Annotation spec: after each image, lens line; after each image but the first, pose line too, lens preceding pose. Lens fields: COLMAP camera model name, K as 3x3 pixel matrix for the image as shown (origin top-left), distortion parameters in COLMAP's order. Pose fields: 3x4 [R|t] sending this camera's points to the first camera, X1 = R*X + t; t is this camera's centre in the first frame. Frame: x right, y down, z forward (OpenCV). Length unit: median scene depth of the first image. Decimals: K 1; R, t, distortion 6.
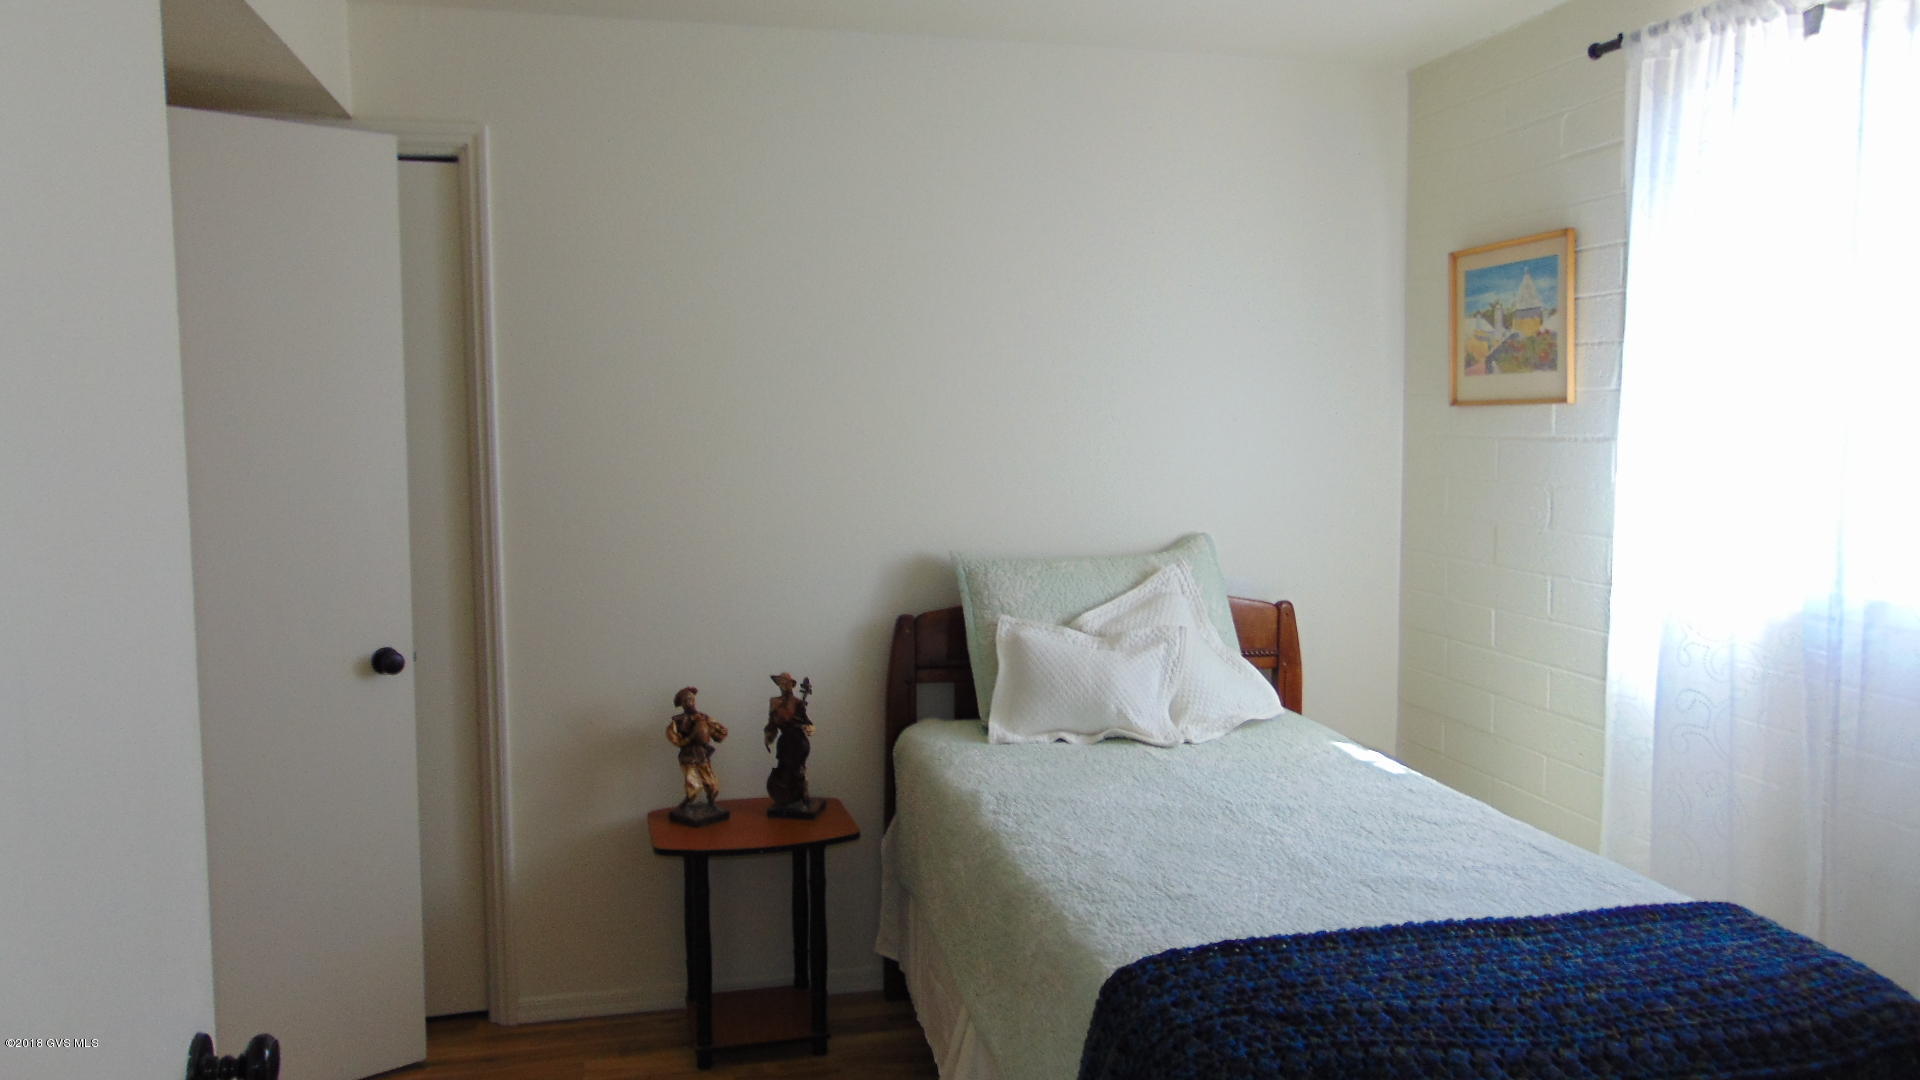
lens RADIAL K [[1463.2, 0, 952.7], [0, 1463.2, 533.6], [0, 0, 1]] dist [-0.013194, 0.088343]
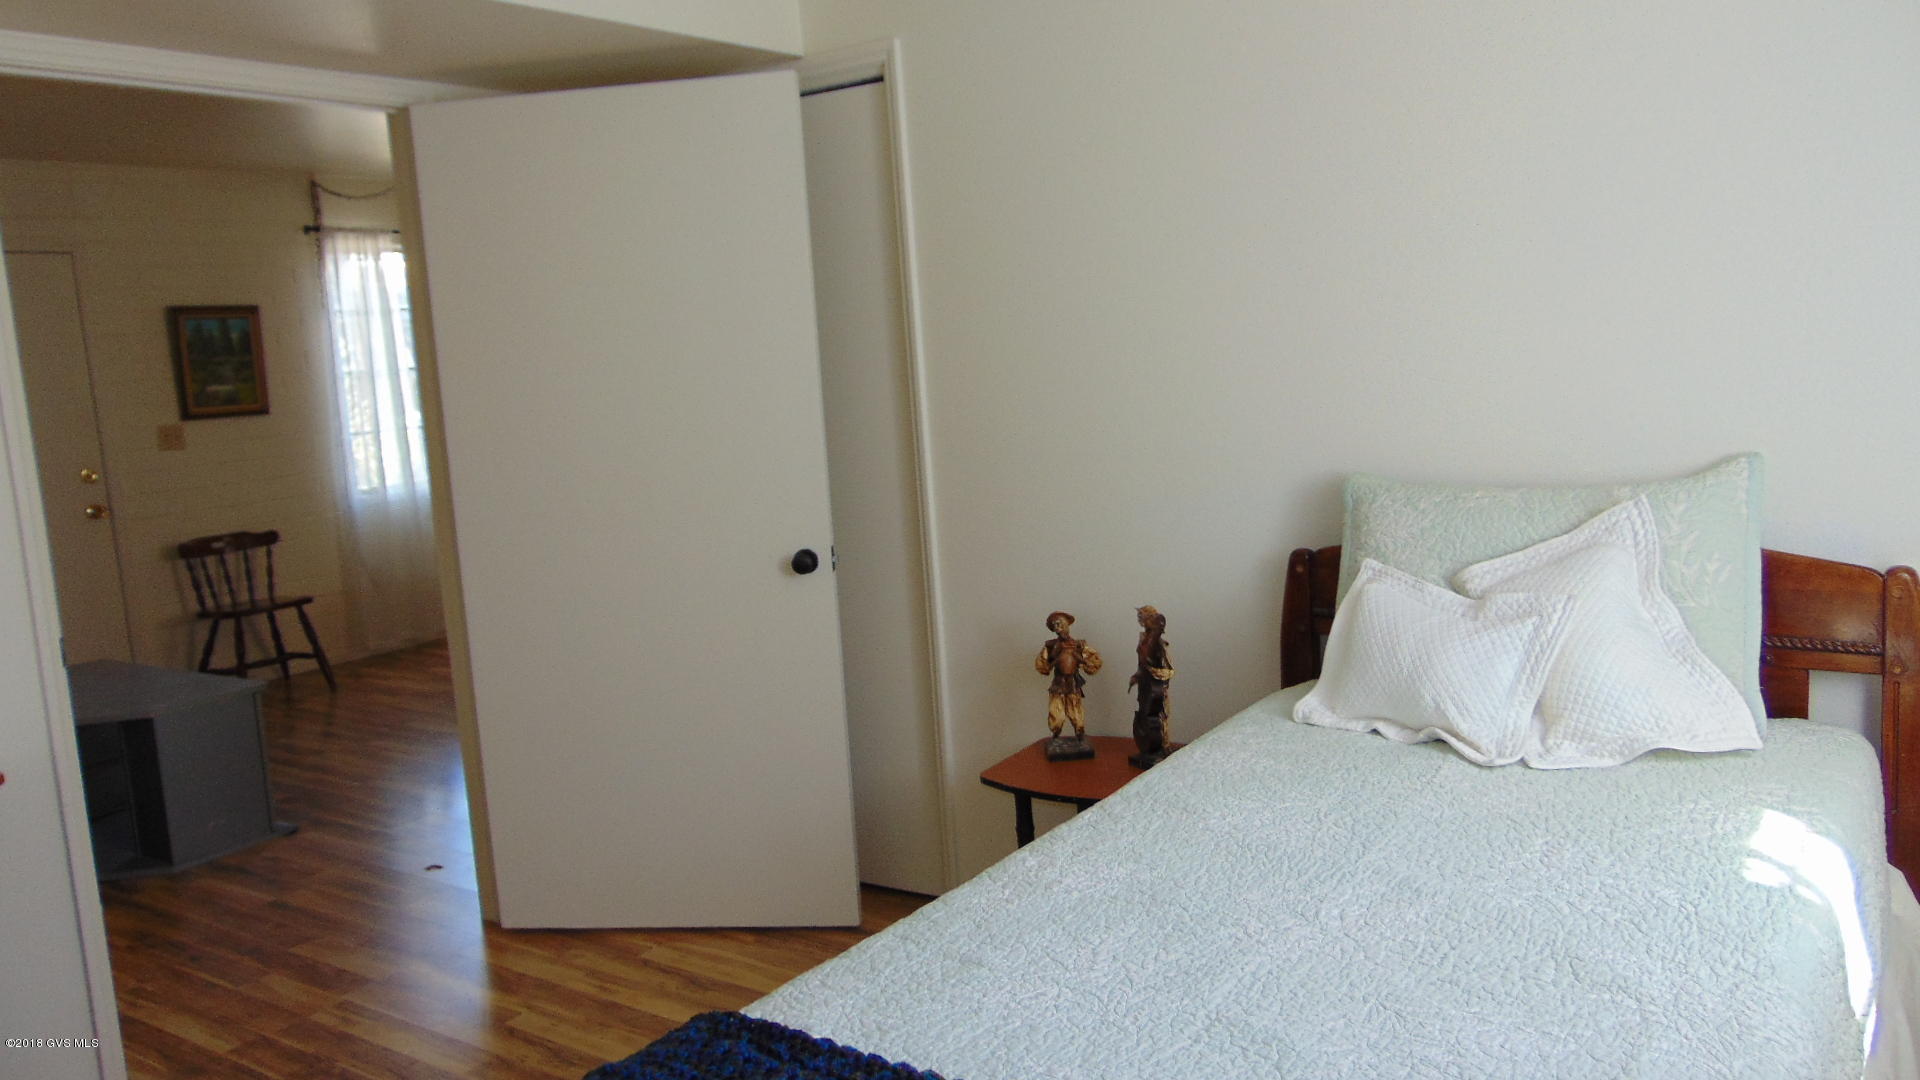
lens RADIAL K [[1463.2, 0, 952.7], [0, 1463.2, 533.6], [0, 0, 1]] dist [-0.013194, 0.088343]
pose [[0.660487, 0.059375, -0.748486, 0.471066], [0.006166, 0.996406, 0.084482, -0.023948], [0.750812, -0.060415, 0.657747, 0.339686]]
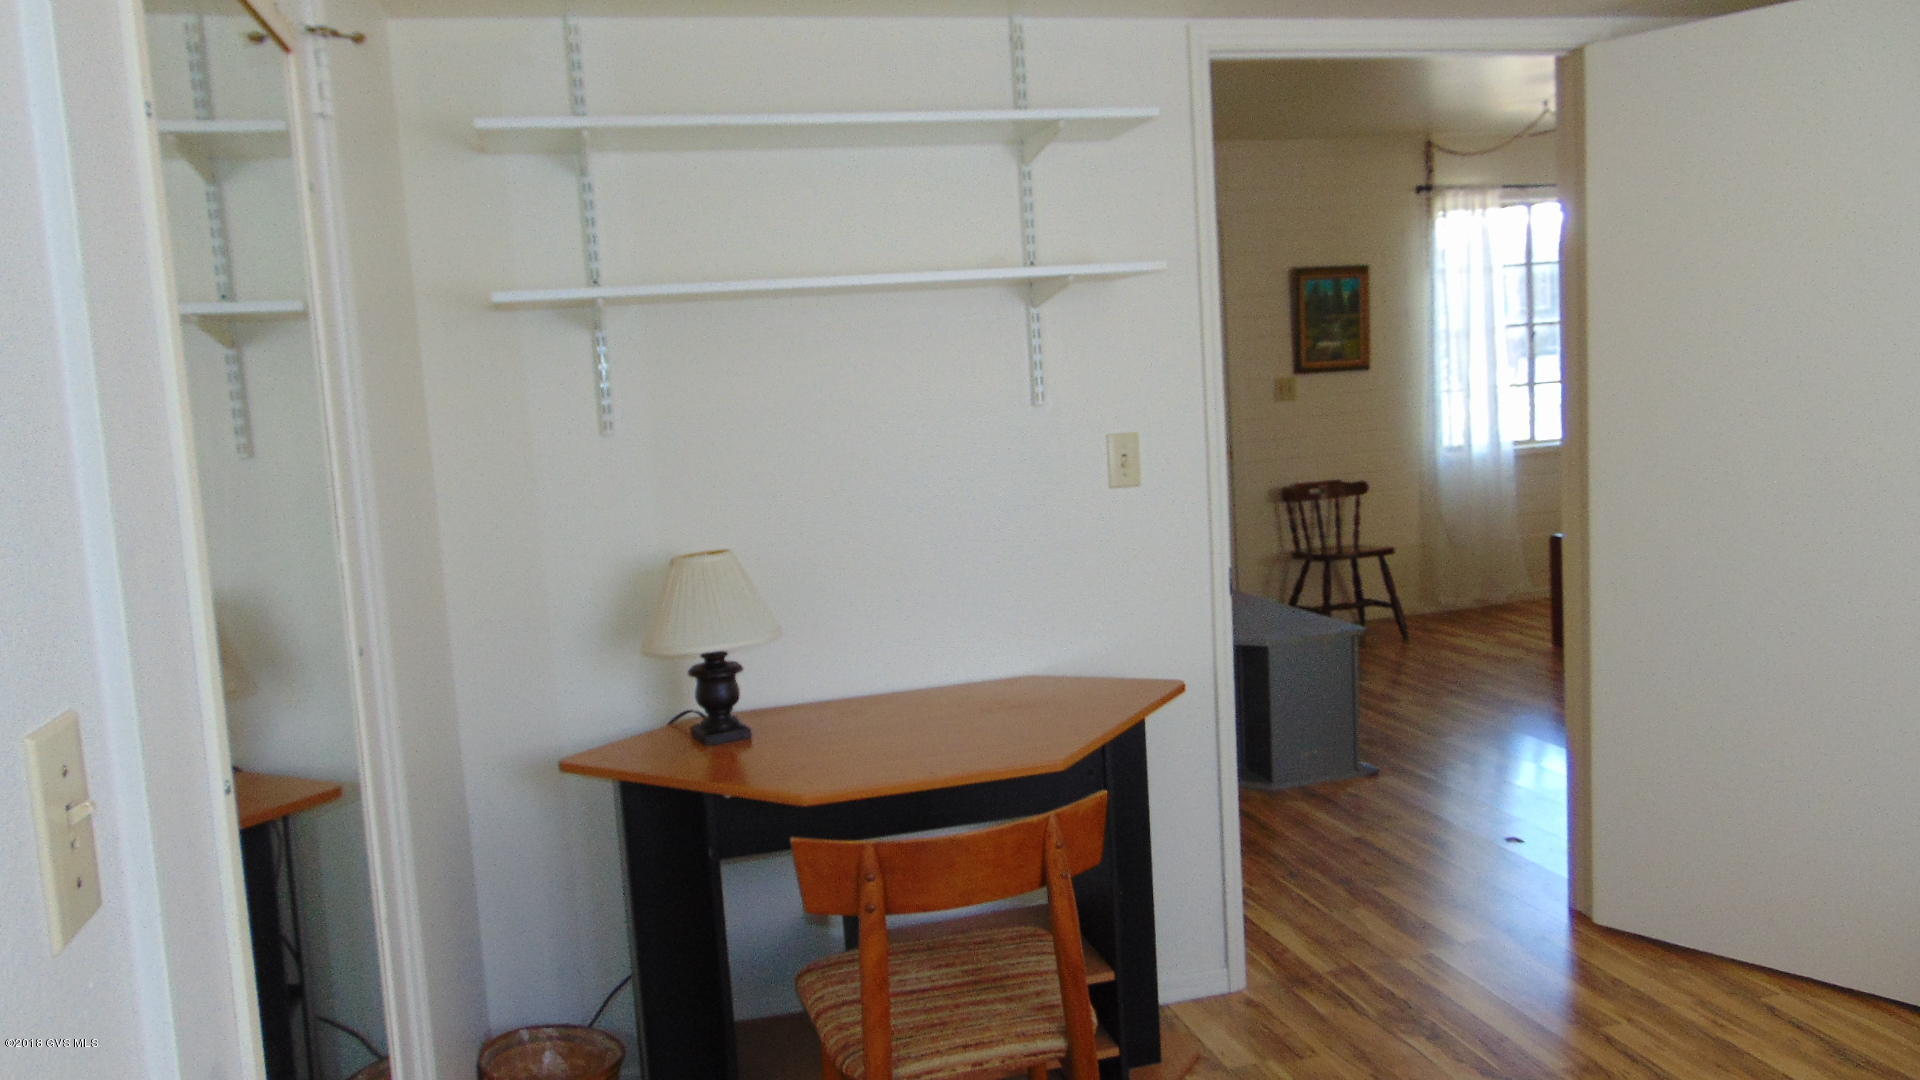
lens RADIAL K [[1463.2, 0, 952.7], [0, 1463.2, 533.6], [0, 0, 1]] dist [-0.013194, 0.088343]
pose [[0.034731, 0.116566, -0.992575, 0.432498], [-0.016454, 0.993107, 0.116053, -0.023454], [0.999261, 0.012301, 0.036409, 0.307929]]
